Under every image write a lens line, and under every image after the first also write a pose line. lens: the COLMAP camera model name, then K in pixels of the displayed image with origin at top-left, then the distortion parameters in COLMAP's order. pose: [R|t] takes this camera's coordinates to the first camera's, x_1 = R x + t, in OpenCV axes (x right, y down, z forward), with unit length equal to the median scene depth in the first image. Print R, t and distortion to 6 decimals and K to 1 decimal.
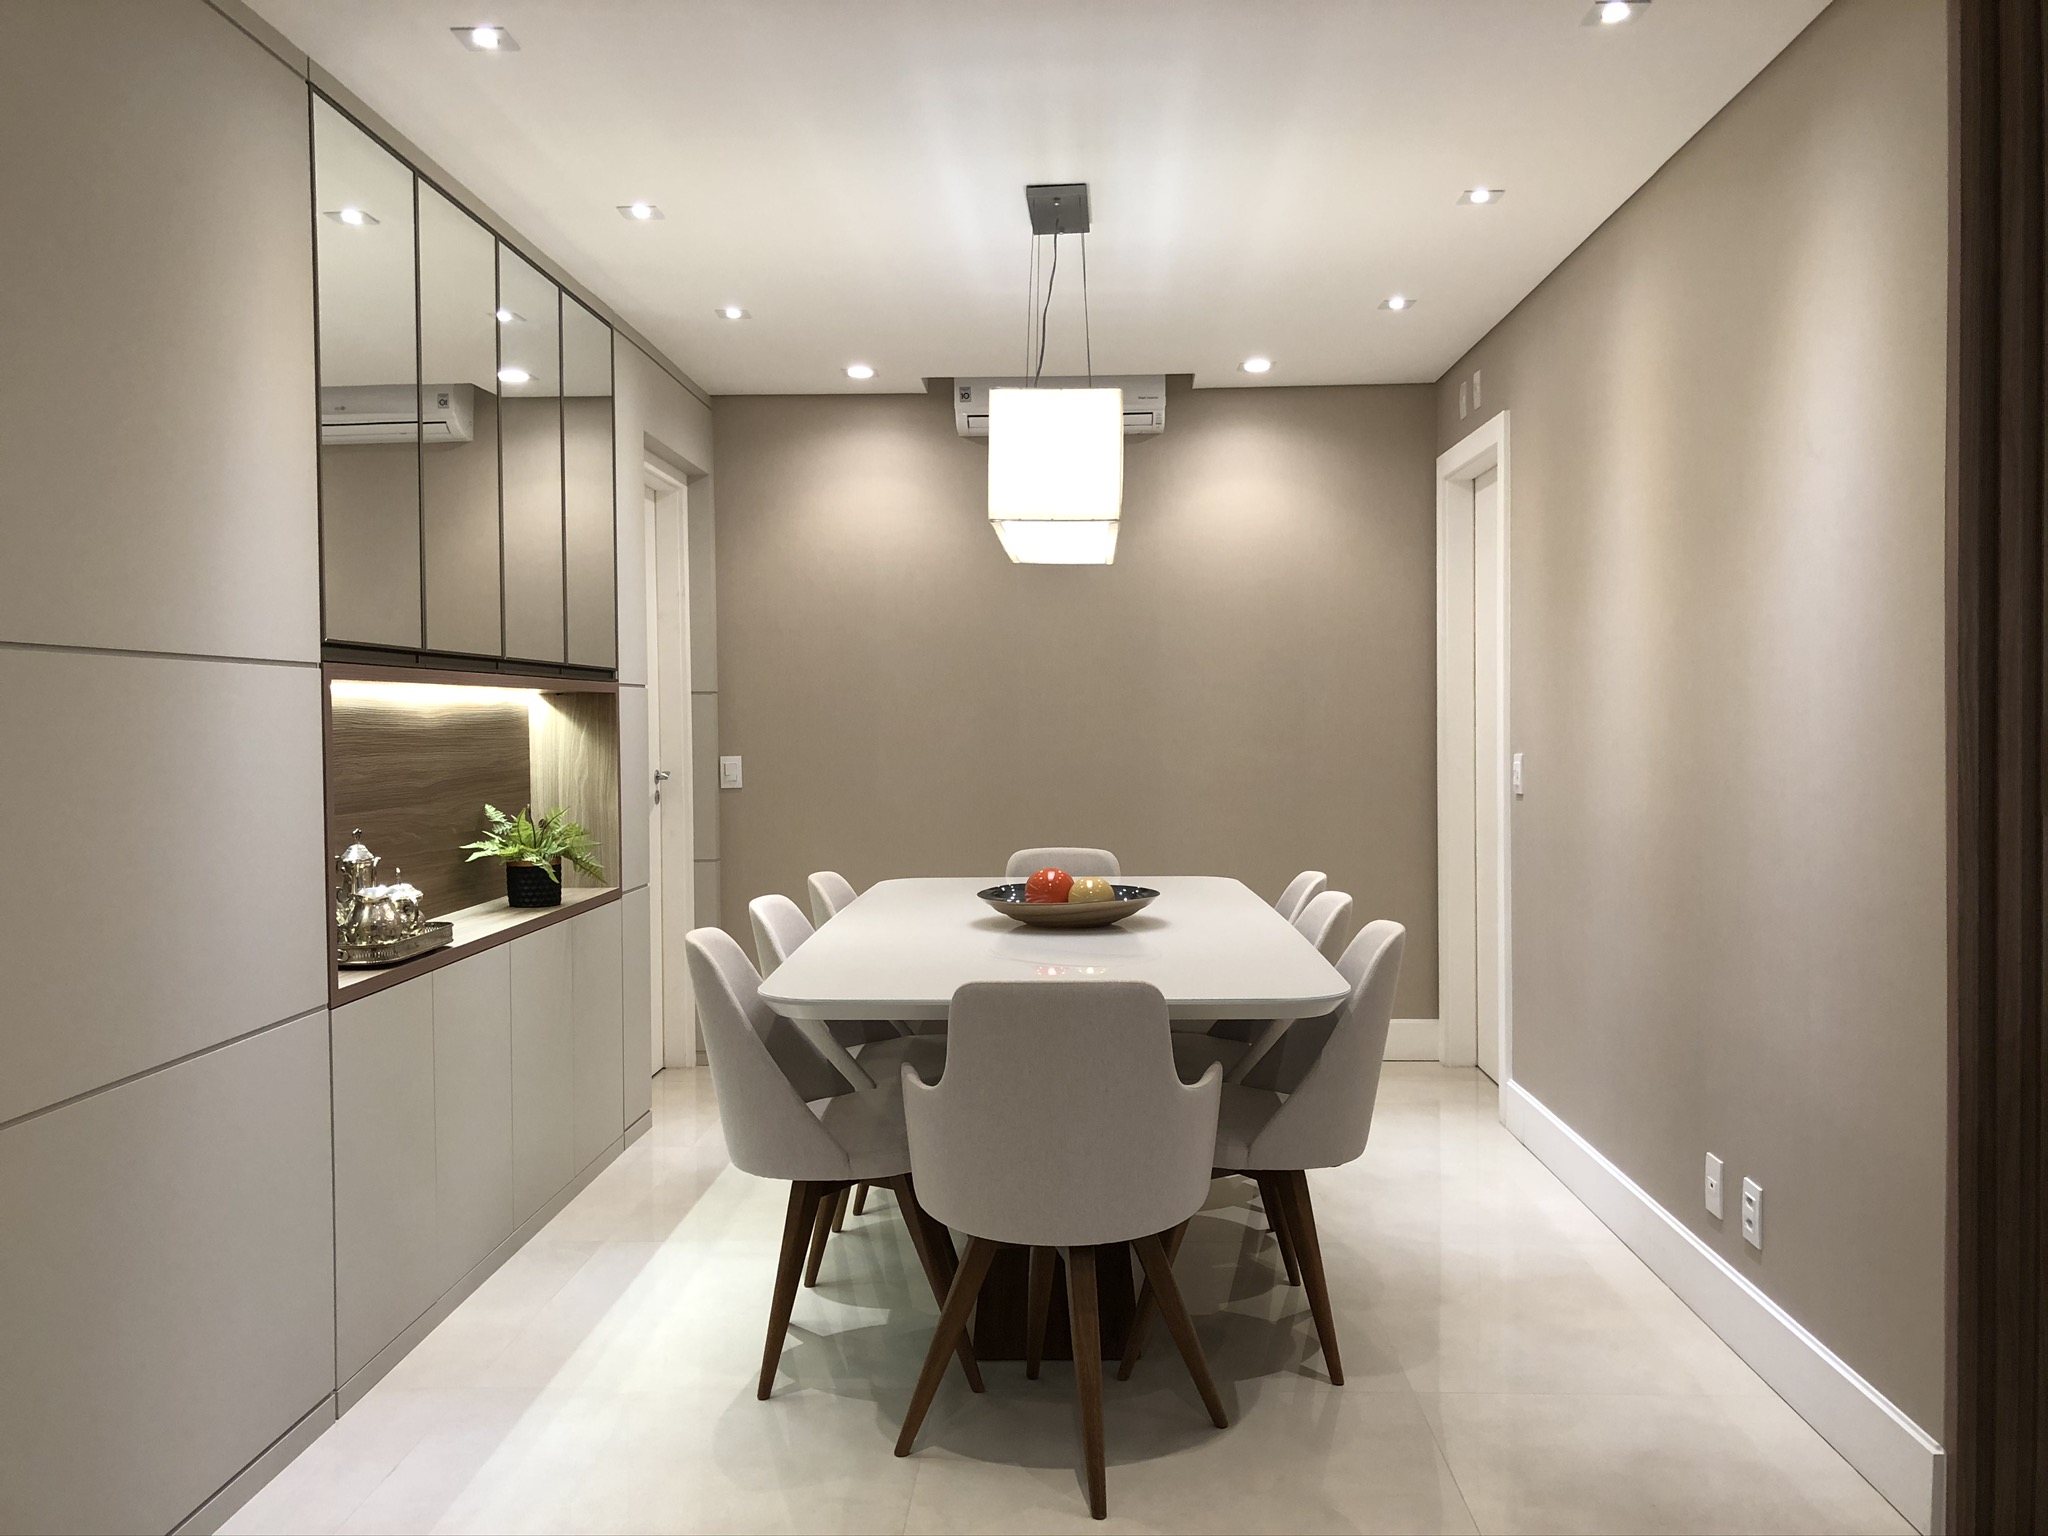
lens RADIAL K [[1676.3, 0, 1024.0], [0, 1676.3, 768.0], [0, 0, 1]] dist [-0.000085, -0.000060]
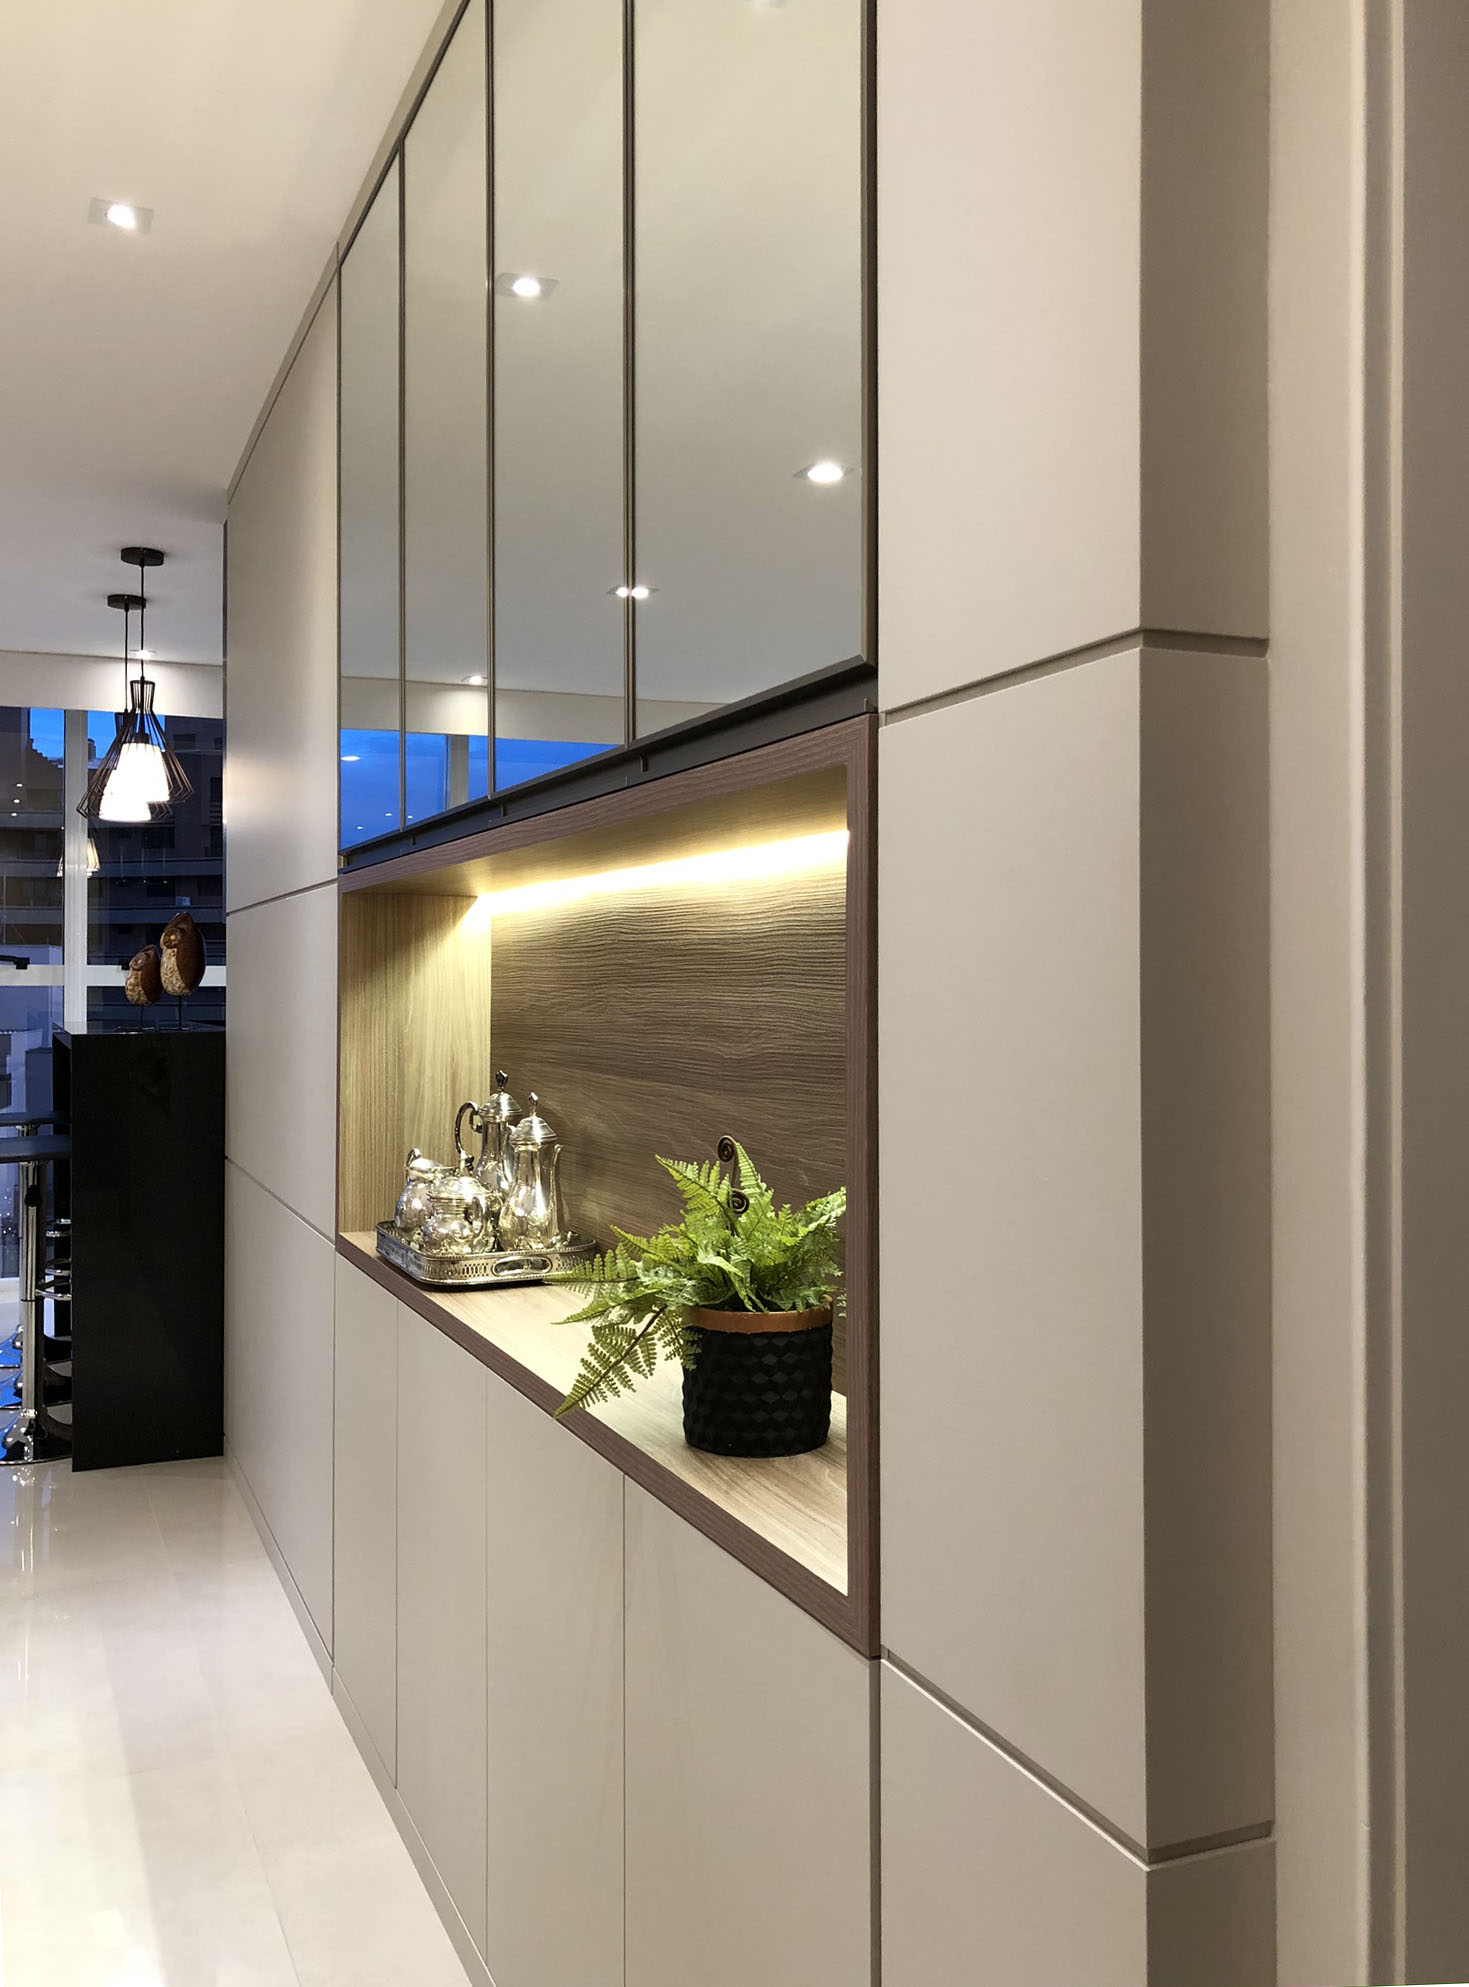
lens RADIAL K [[1715.6, 0, 734.5], [0, 1715.6, 993.5], [0, 0, 1]] dist [0.085624, 0.000345]
pose [[-0.902663, 0.015639, -0.430064, -0.151734], [-0.000671, 0.999287, 0.037746, -0.026303], [0.430348, 0.034360, -0.902009, 1.482338]]
